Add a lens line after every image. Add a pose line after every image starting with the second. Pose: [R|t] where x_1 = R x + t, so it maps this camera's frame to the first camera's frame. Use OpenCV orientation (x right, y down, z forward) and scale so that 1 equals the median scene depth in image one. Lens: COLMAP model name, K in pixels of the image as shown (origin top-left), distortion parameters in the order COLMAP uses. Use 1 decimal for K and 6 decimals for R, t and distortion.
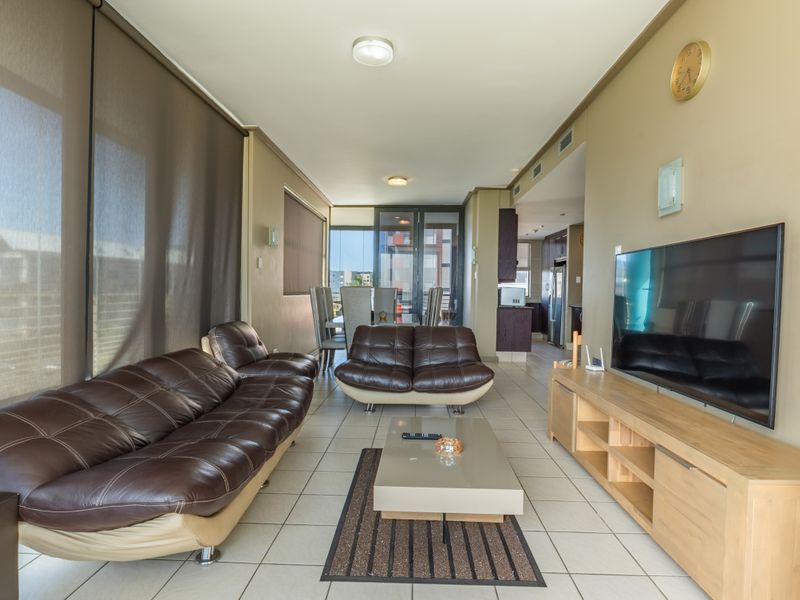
lens RADIAL K [[441.1, 0, 400.0], [0, 441.1, 300.0], [0, 0, 1]] dist [-0.006436, -0.001047]
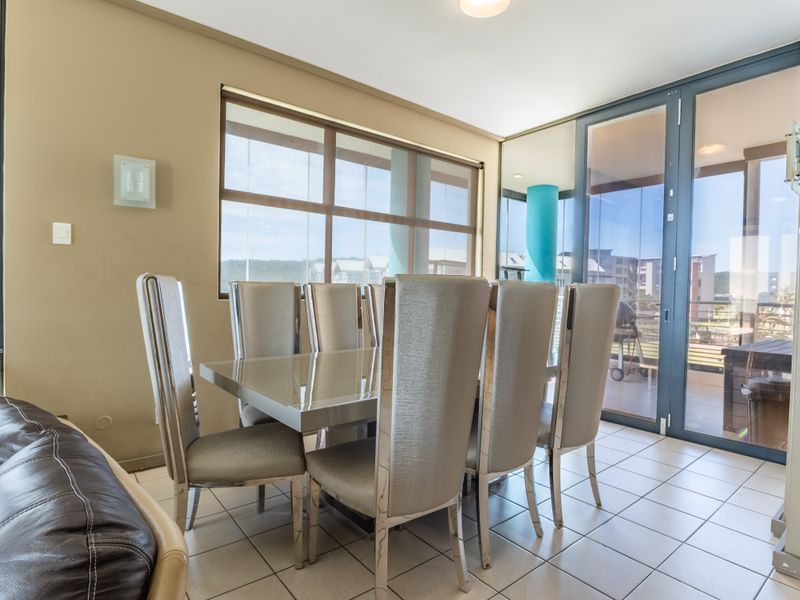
lens RADIAL K [[429.0, 0, 380.6], [0, 429.0, 298.9], [0, 0, 1]] dist [-0.037437, -0.000401]
pose [[0.633244, 0.015281, -0.773801, 0.304441], [-0.025391, 0.999677, -0.001037, -0.018102], [0.773535, 0.020305, 0.633428, 1.014978]]
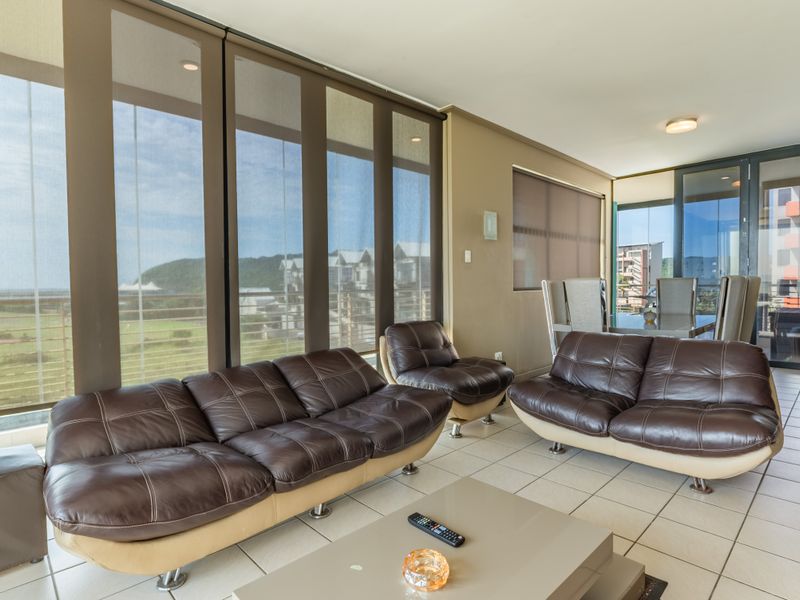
lens RADIAL K [[441.1, 0, 400.0], [0, 441.1, 300.0], [0, 0, 1]] dist [-0.006436, -0.001047]
pose [[0.723918, 0.002296, -0.689883, 0.217889], [0.007817, 0.999903, 0.011531, -0.006864], [0.689842, -0.013740, 0.723829, 0.266076]]
